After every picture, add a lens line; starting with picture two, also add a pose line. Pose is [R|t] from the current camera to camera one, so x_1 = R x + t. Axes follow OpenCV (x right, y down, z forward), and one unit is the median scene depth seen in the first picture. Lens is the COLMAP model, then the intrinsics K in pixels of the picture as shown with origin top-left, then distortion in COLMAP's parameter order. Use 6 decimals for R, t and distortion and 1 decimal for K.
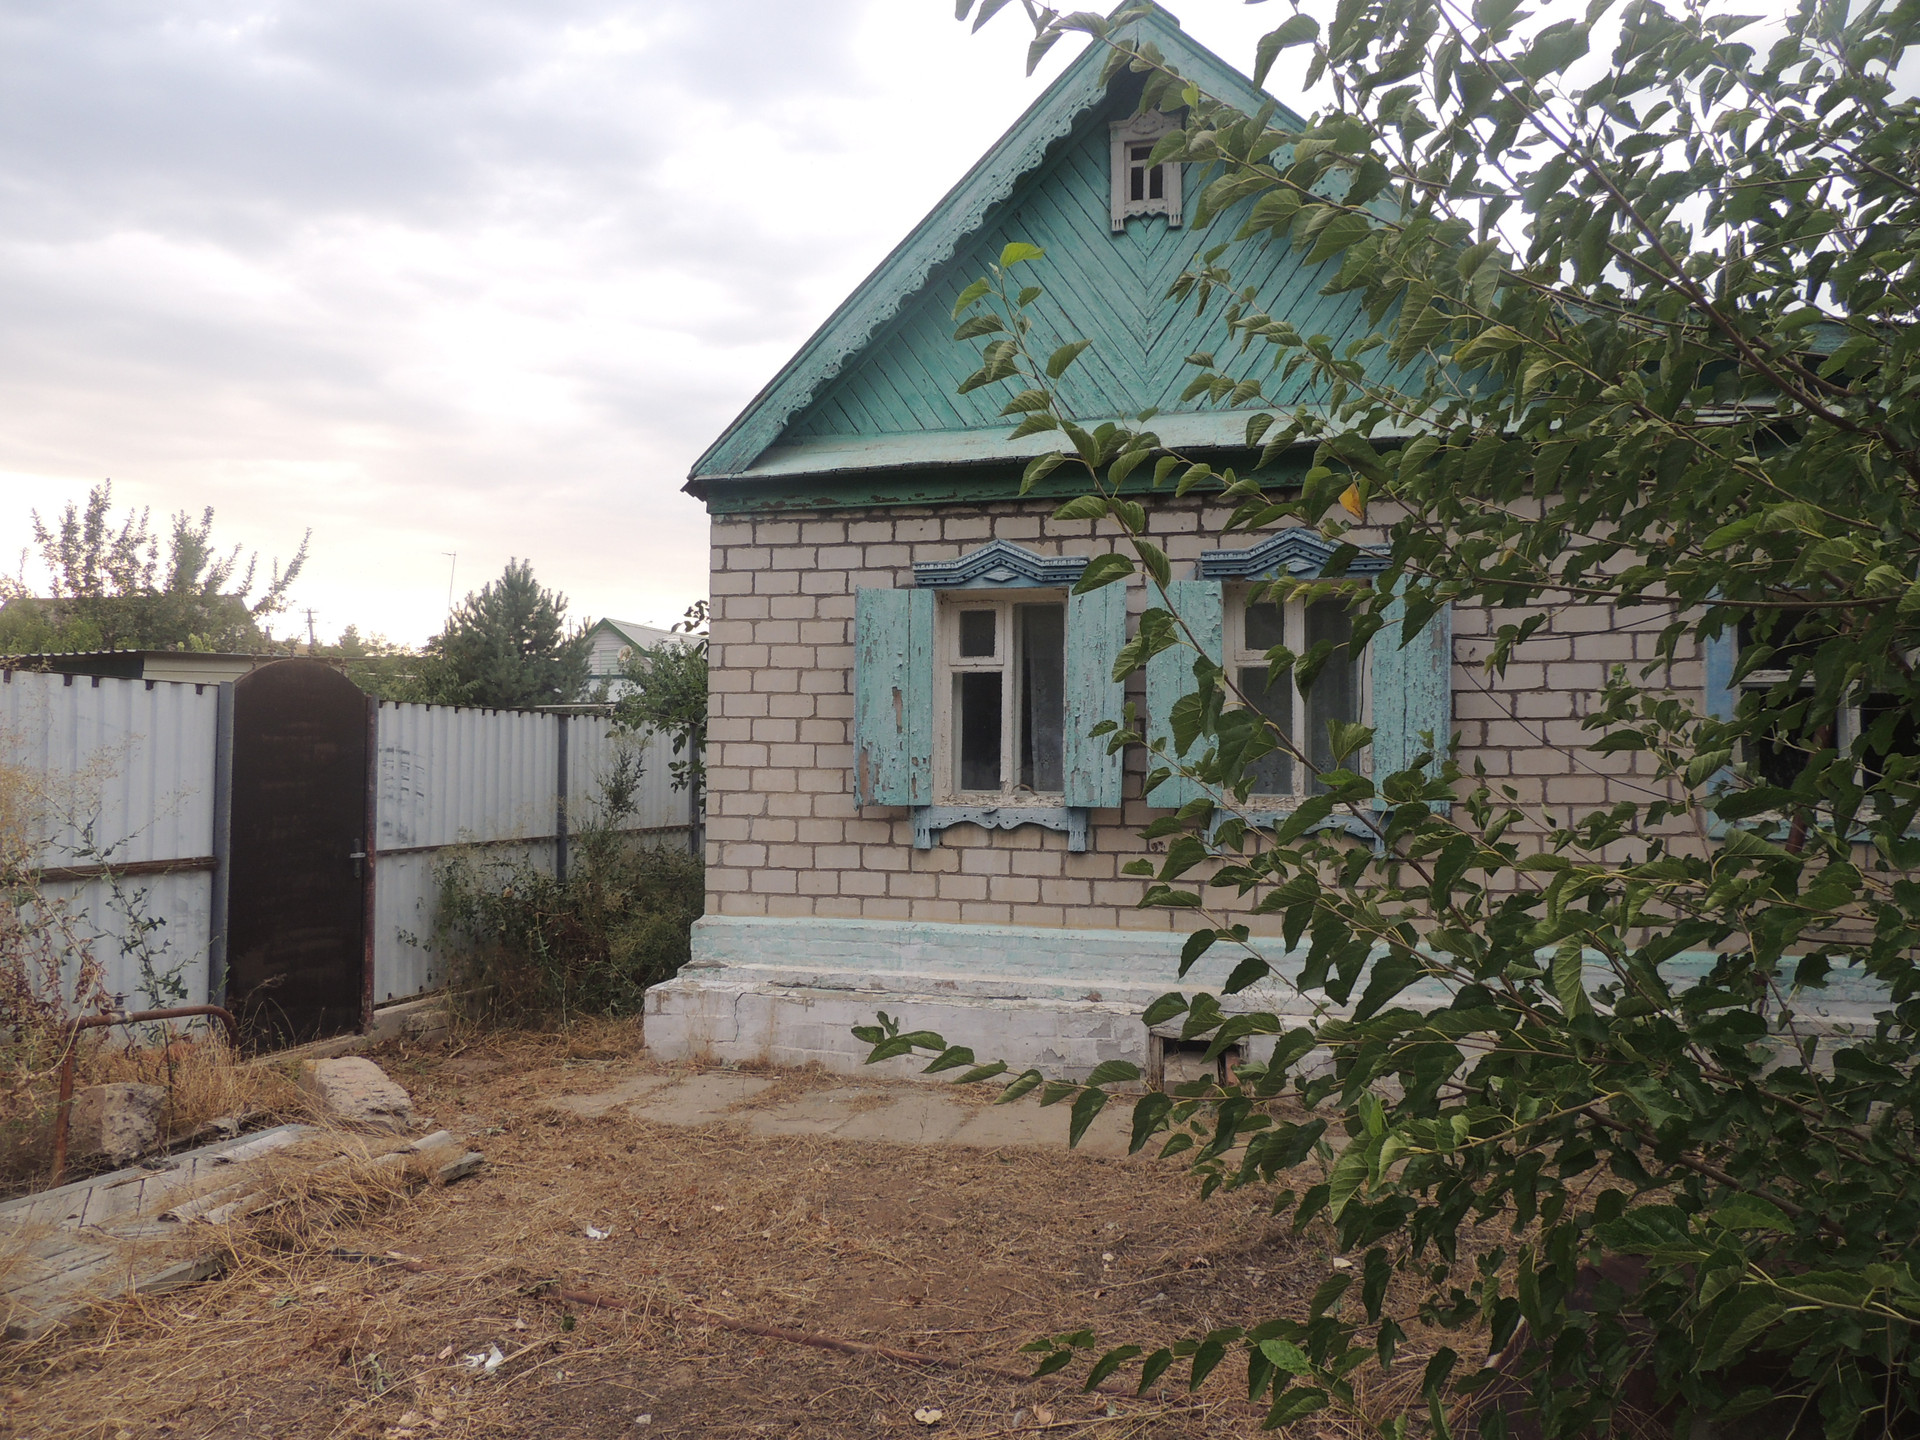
lens RADIAL K [[1370.8, 0, 956.6], [0, 1370.8, 725.9], [0, 0, 1]] dist [-0.027096, 0.010564]
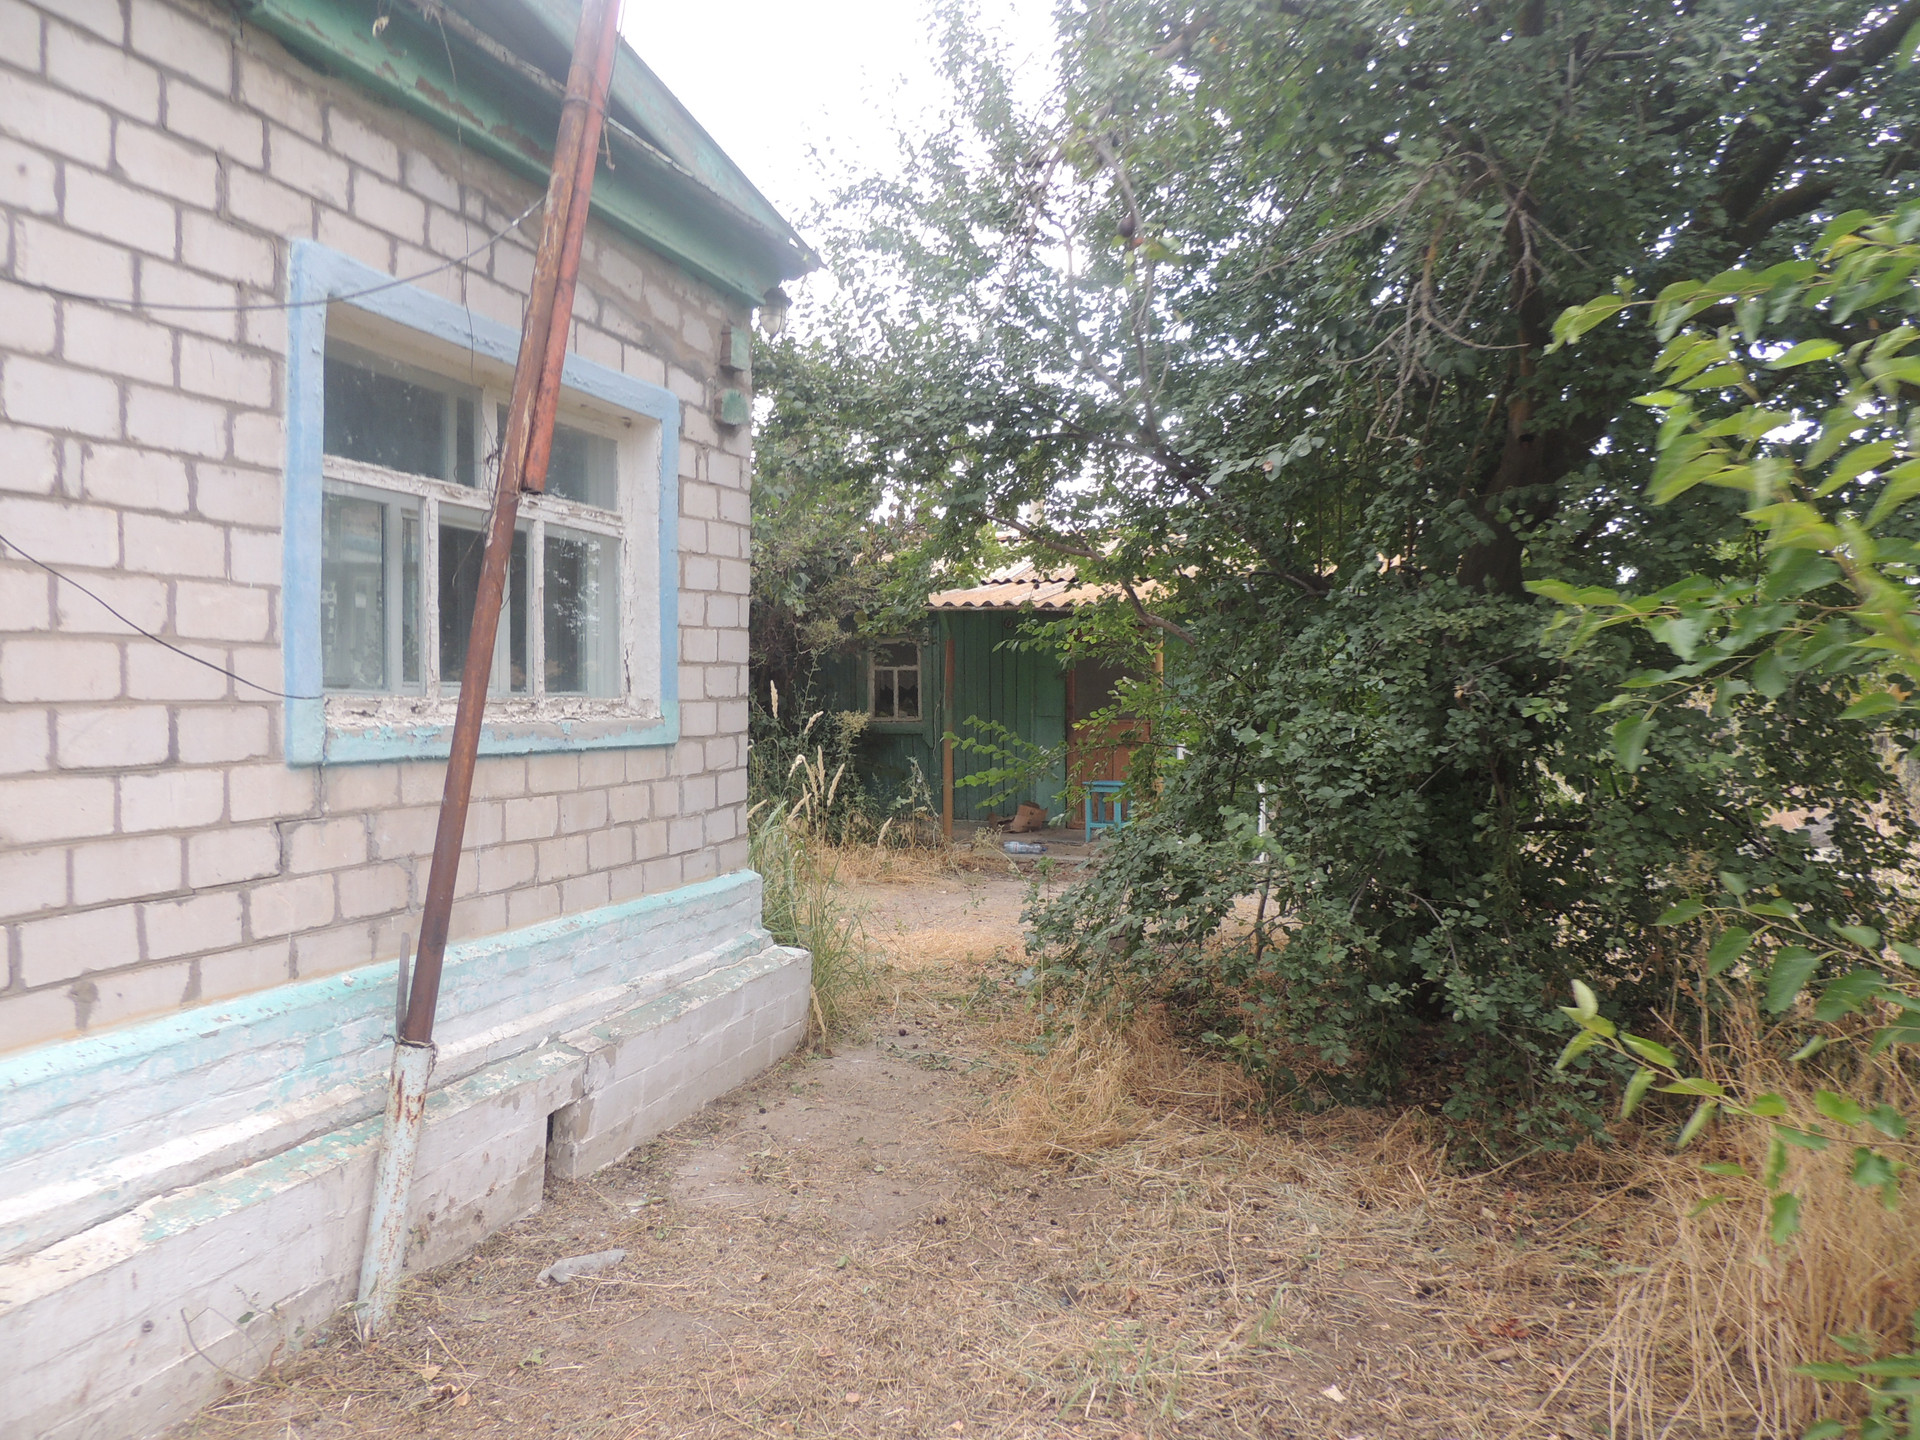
lens RADIAL K [[1370.8, 0, 961.3], [0, 1370.8, 713.1], [0, 0, 1]] dist [-0.027096, 0.010564]
pose [[0.056923, -0.024286, 0.998083, 0.045500], [-0.046602, 0.998550, 0.026955, 0.032243], [-0.997290, -0.048048, 0.055708, 0.620015]]
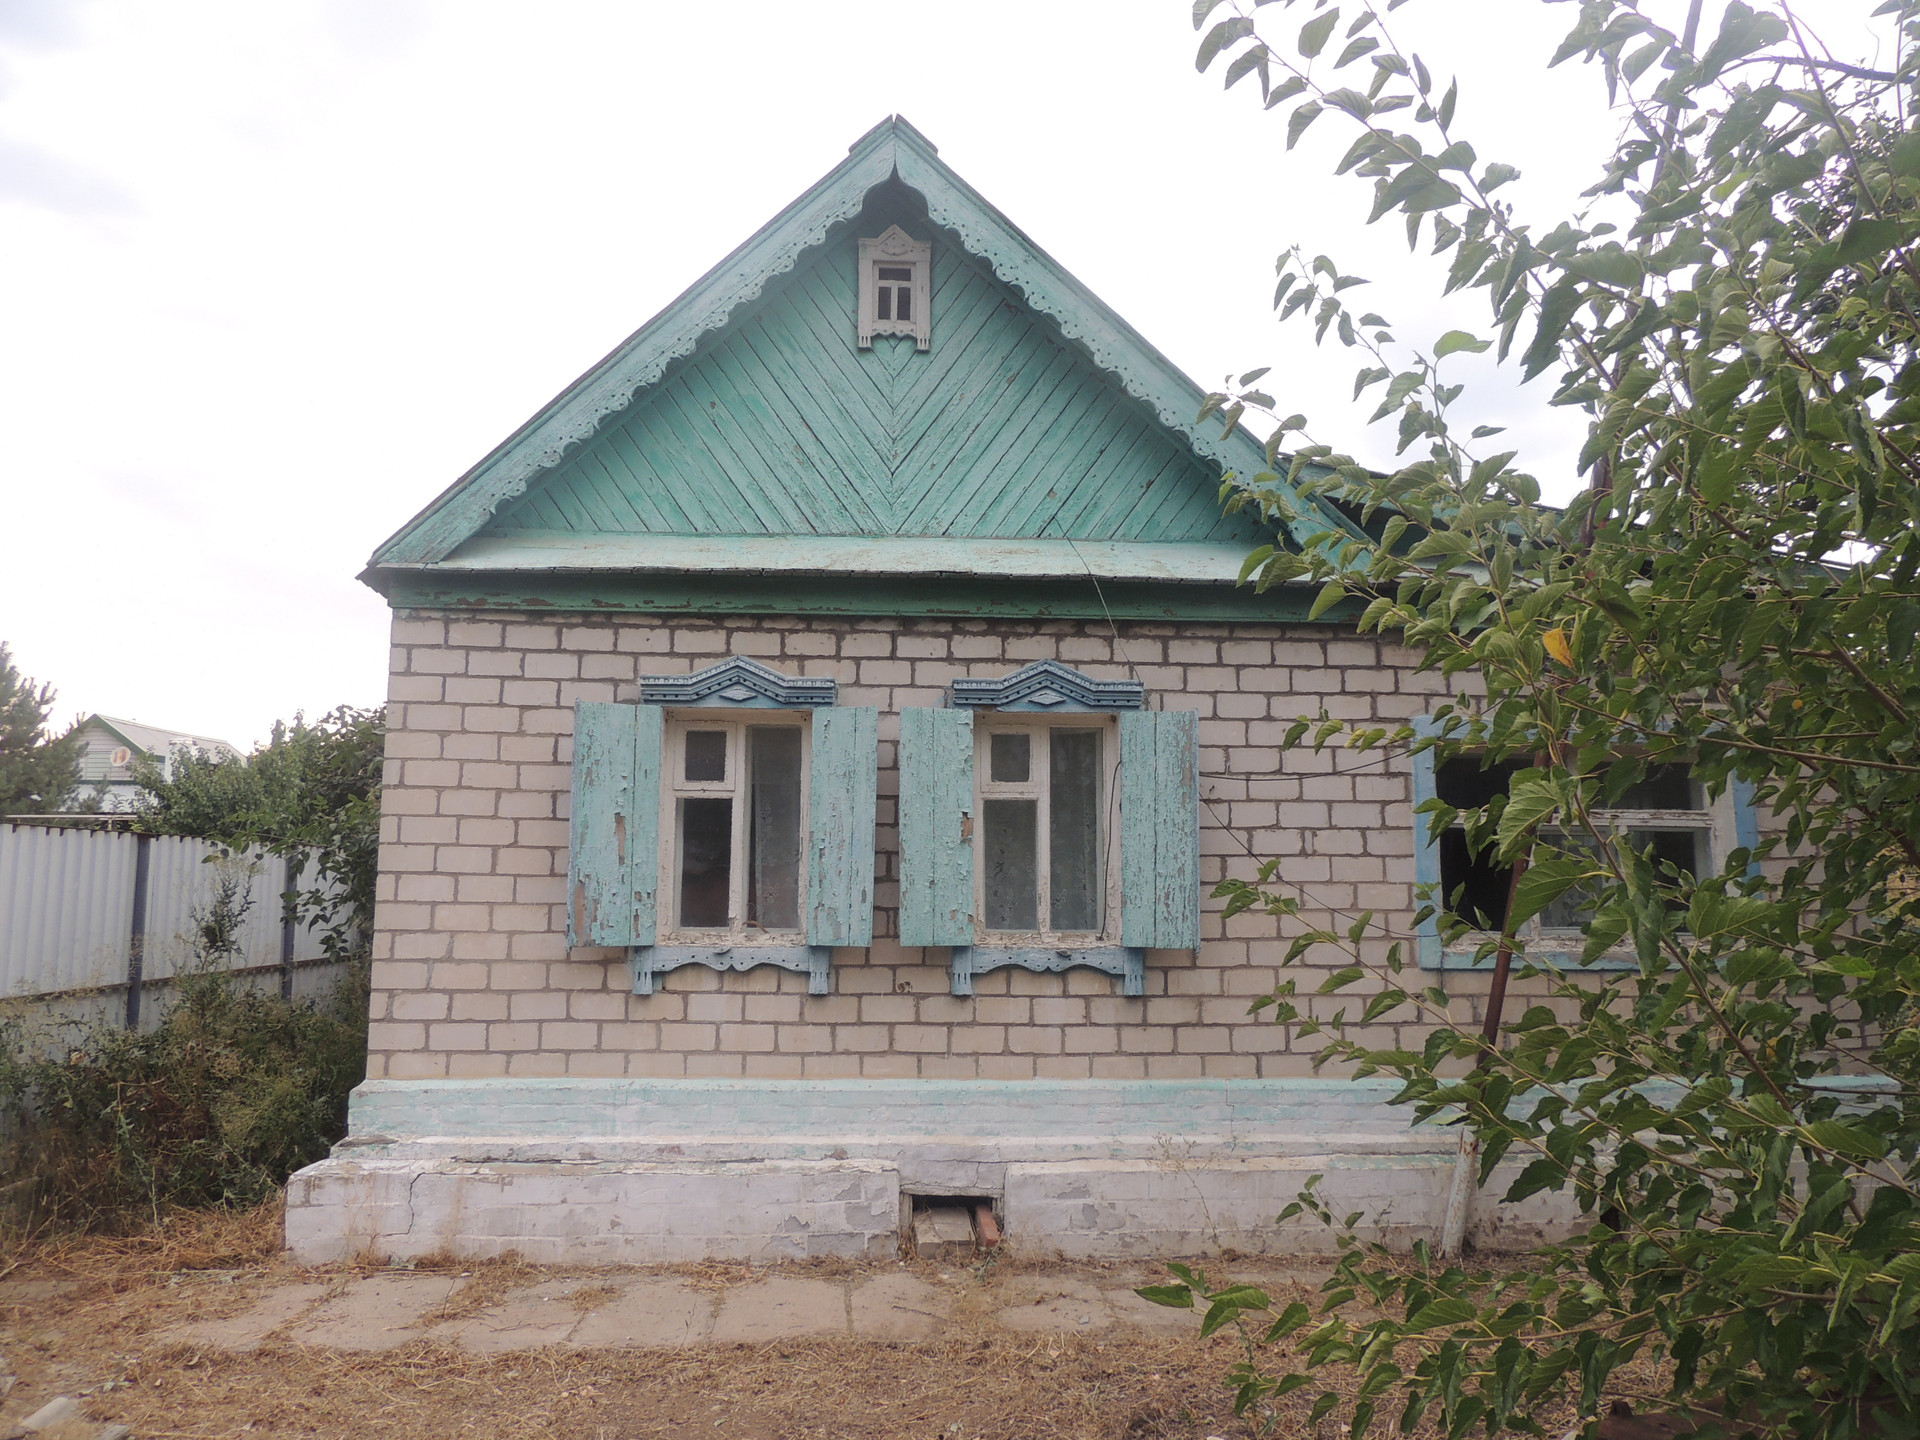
lens RADIAL K [[1370.8, 0, 959.2], [0, 1370.8, 723.6], [0, 0, 1]] dist [-0.027096, 0.010564]
pose [[0.944901, 0.038334, 0.325104, -0.125525], [-0.009628, 0.995945, -0.089450, -0.008405], [-0.327215, 0.081391, 0.941438, 0.080746]]
